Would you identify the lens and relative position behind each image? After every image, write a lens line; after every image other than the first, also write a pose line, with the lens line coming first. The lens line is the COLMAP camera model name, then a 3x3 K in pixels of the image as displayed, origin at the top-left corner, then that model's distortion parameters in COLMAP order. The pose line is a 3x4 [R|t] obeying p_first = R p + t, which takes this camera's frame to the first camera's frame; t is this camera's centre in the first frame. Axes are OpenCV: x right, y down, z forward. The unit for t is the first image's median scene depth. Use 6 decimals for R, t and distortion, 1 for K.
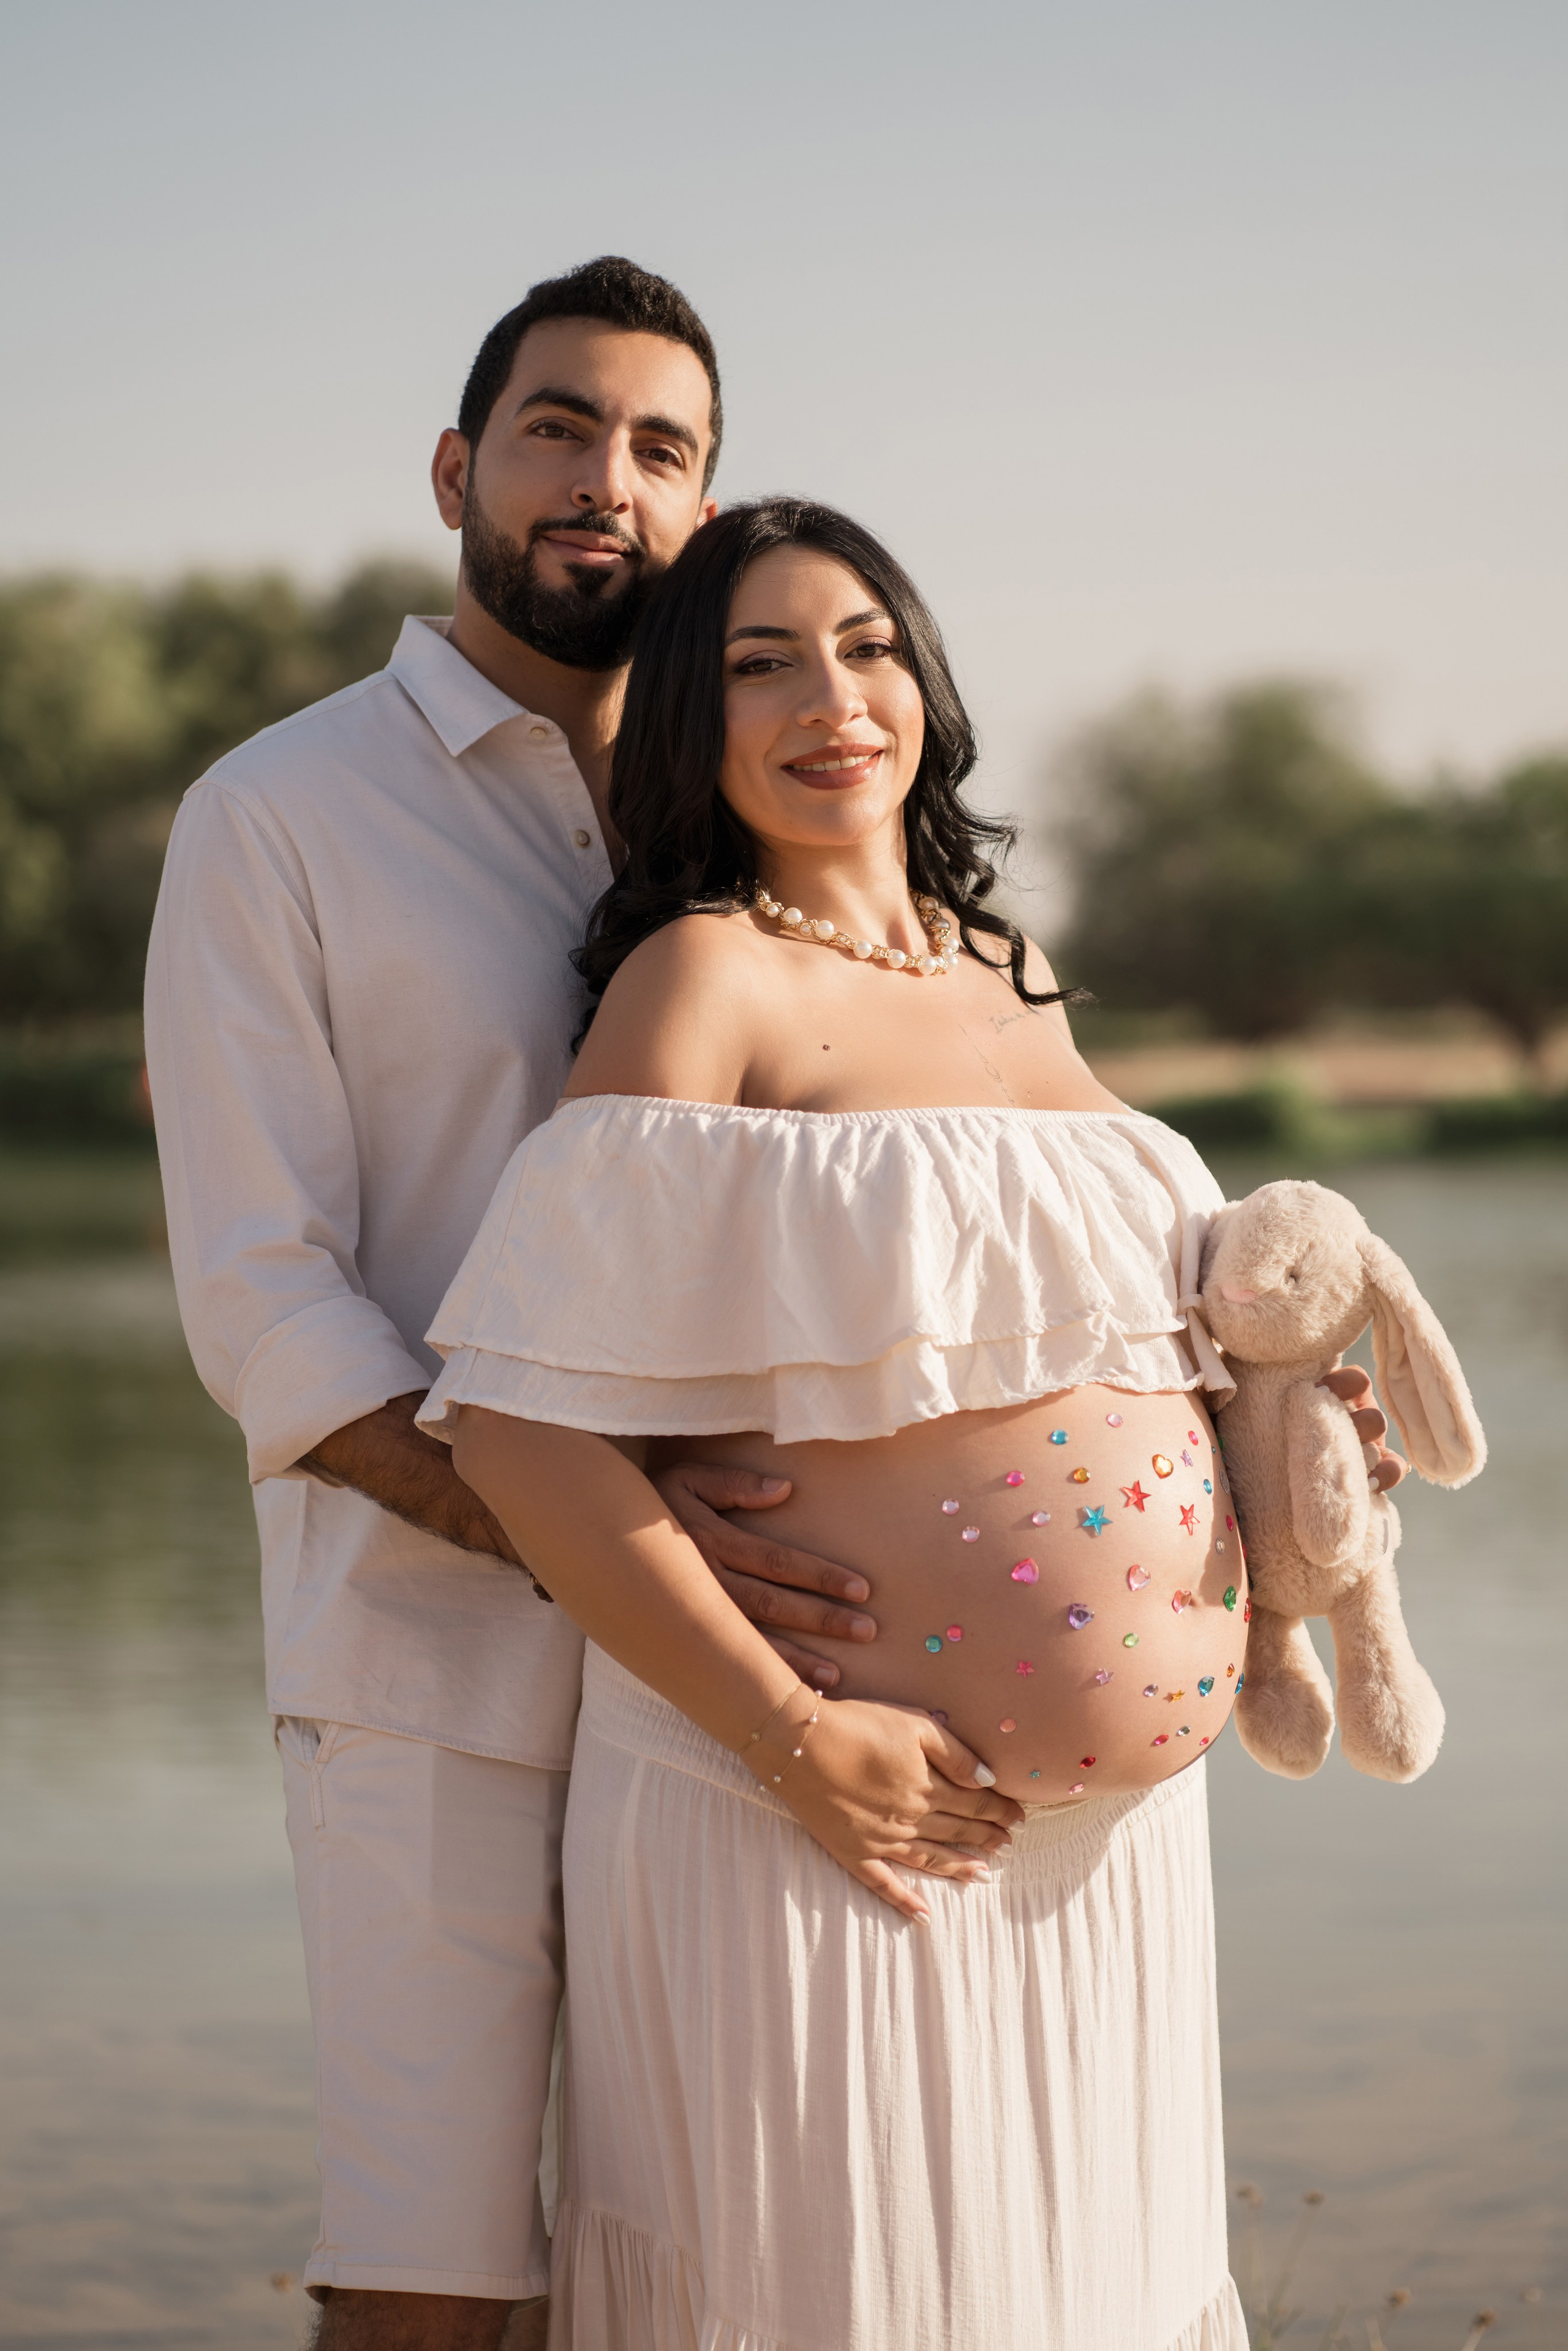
lens RADIAL K [[5716.7, 0, 784.0], [0, 5716.7, 1175.5], [0, 0, 1]] dist [1.198424, -14.782457]
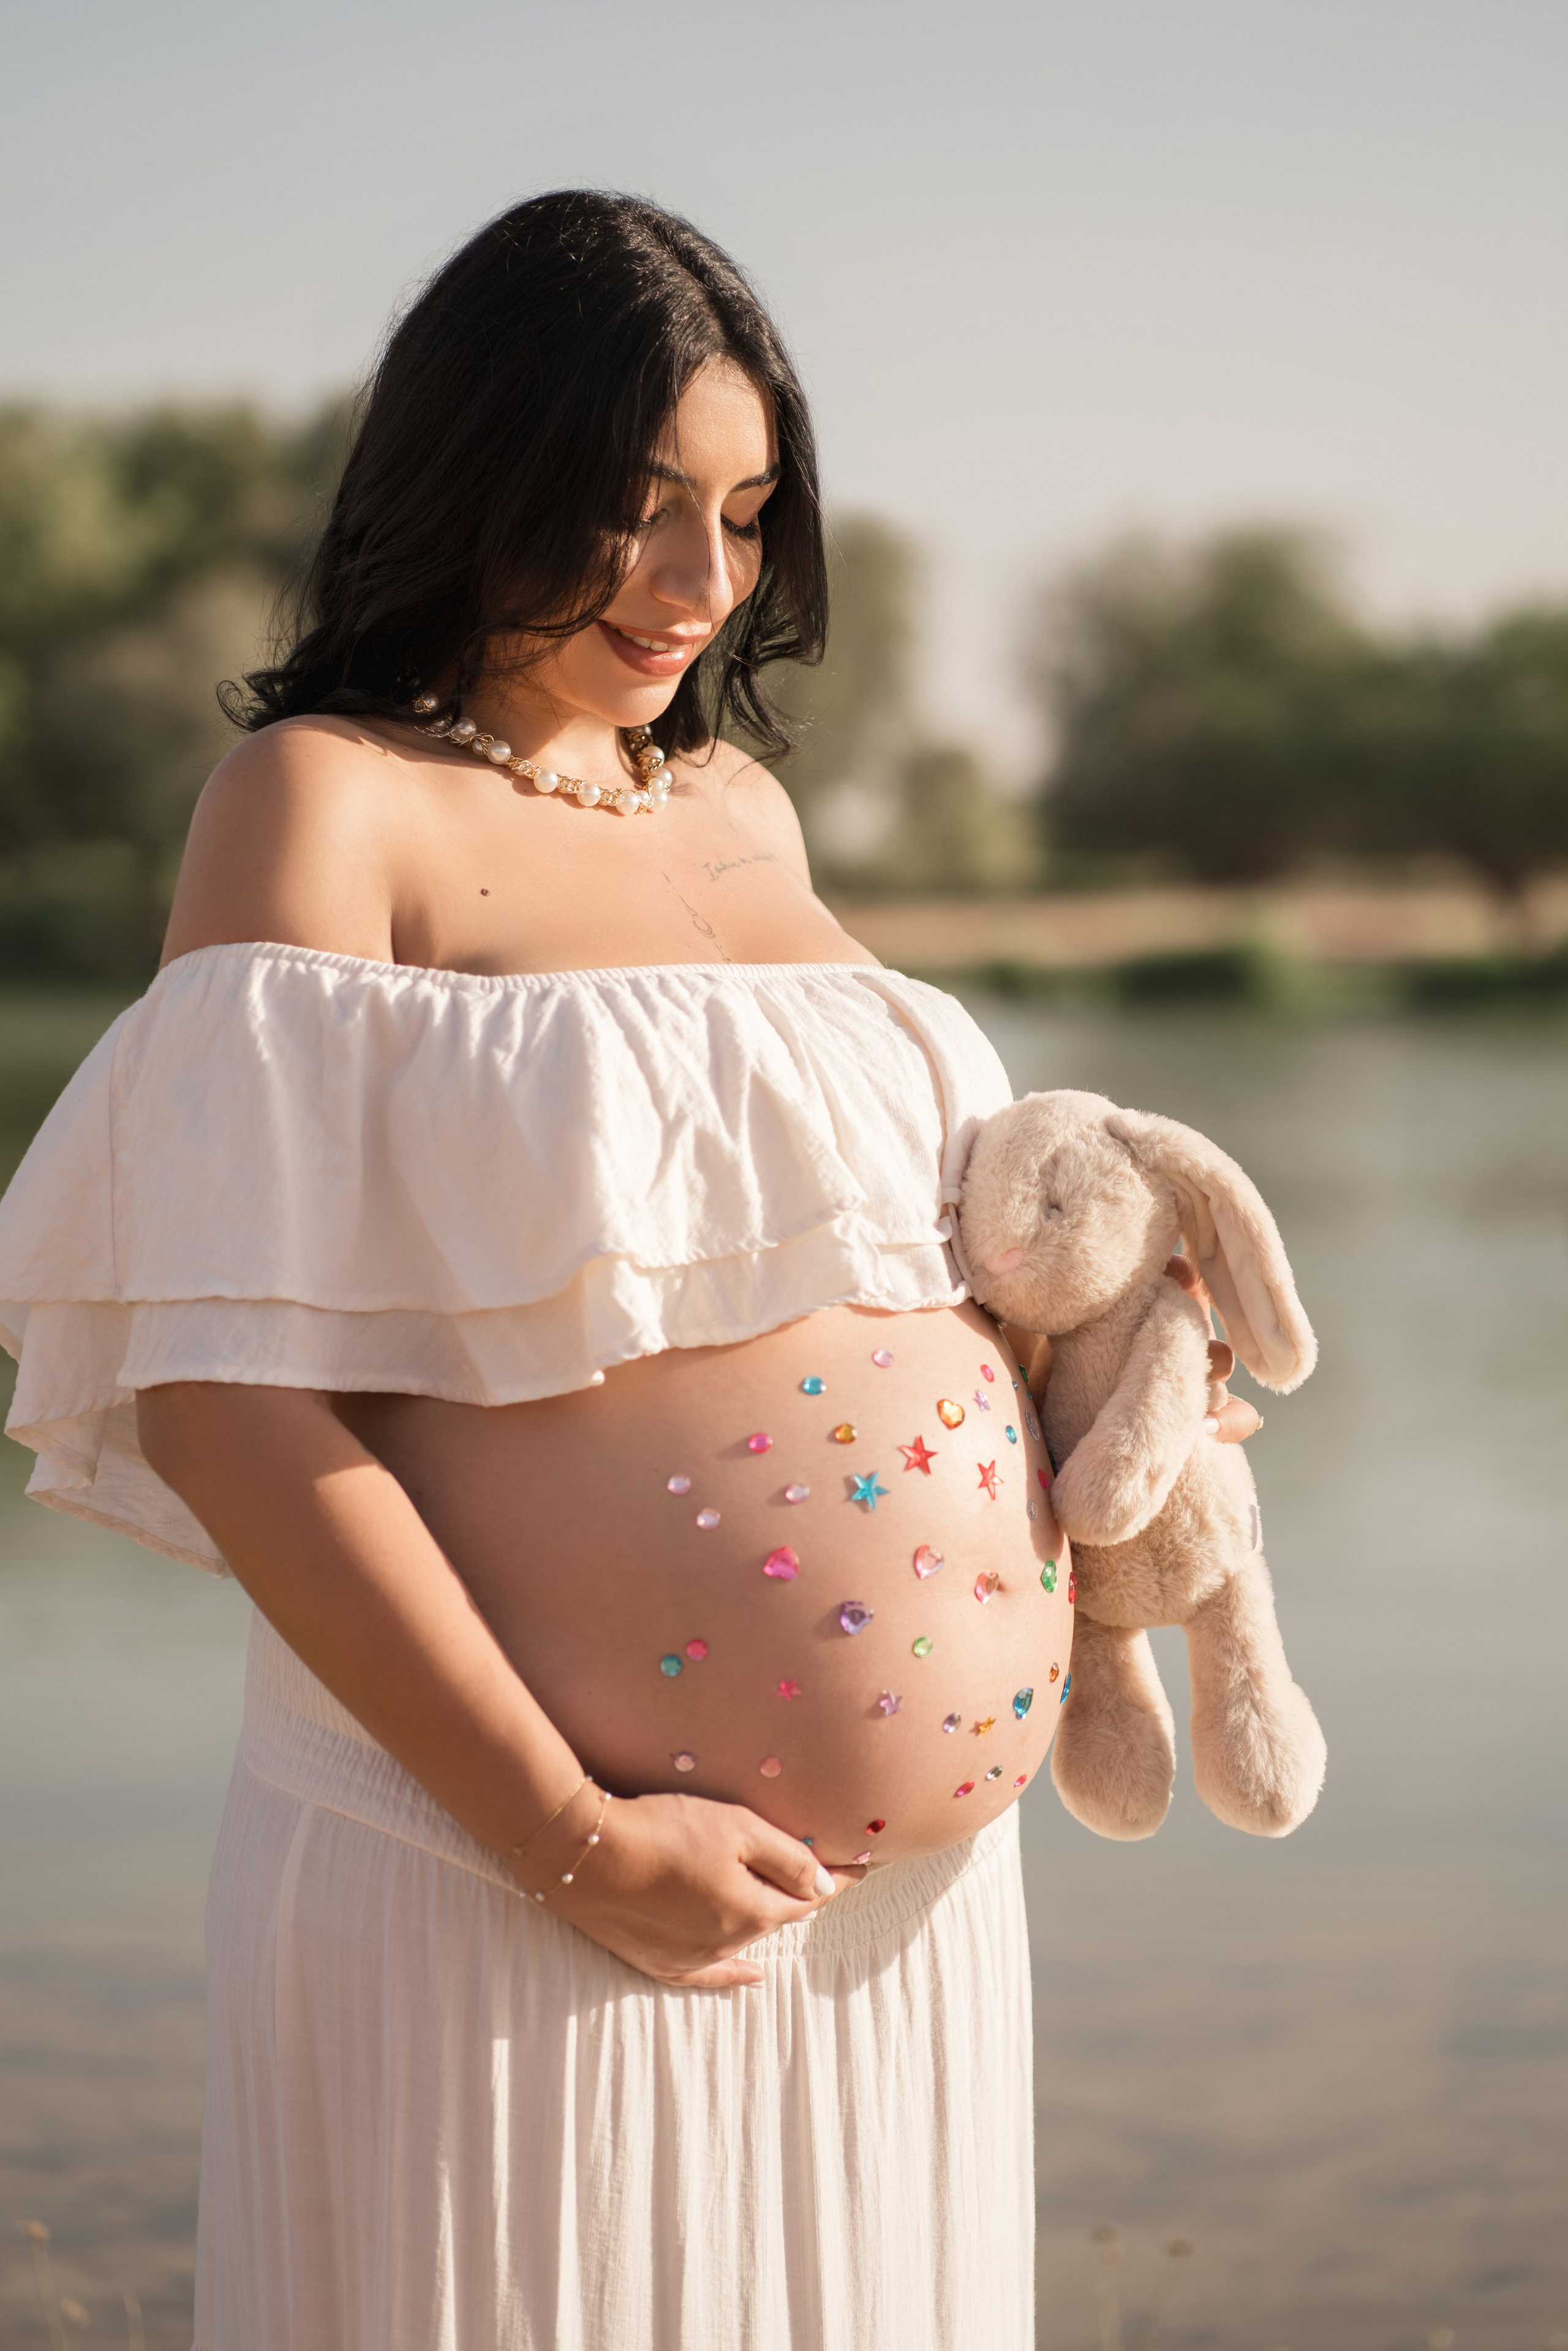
lens RADIAL K [[5695.7, 0, 784.0], [0, 5695.7, 1175.5], [0, 0, 1]] dist [0.007053, 0.300836]
pose [[0.999895, 0.014435, 0.000856, 0.037134], [-0.014453, 0.999508, 0.027822, -0.007501], [-0.000453, -0.027831, 0.999613, 0.216309]]
